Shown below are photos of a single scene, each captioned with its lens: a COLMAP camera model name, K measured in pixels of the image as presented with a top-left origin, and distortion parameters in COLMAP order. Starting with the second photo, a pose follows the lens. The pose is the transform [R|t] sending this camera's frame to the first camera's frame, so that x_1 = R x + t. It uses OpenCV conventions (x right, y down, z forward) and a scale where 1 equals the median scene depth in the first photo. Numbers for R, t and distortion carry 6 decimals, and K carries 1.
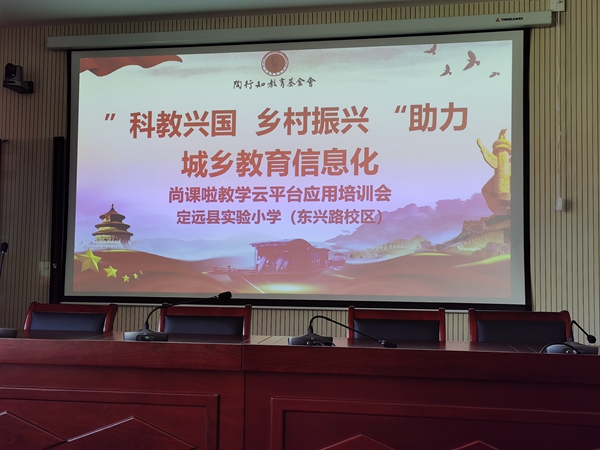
lens RADIAL K [[700.4, 0, 300.0], [0, 700.4, 225.0], [0, 0, 1]] dist [0.009602, 0.017919]
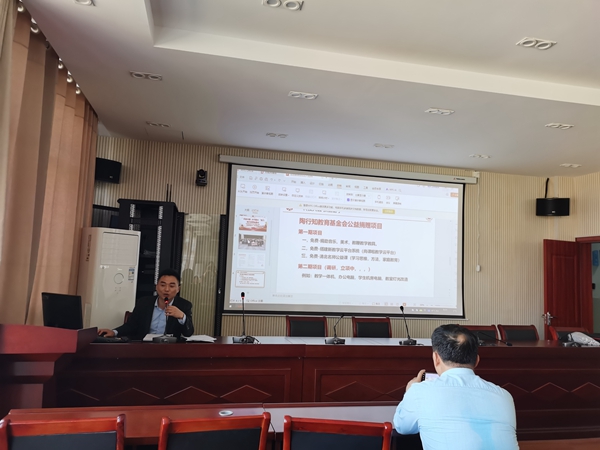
lens RADIAL K [[469.0, 0, 300.0], [0, 469.0, 225.0], [0, 0, 1]] dist [0.021925, 0.001347]
pose [[0.924917, 0.065558, 0.374474, -1.105316], [-0.053913, 0.997683, -0.041500, -0.119349], [-0.376327, 0.018195, 0.926308, -0.205960]]
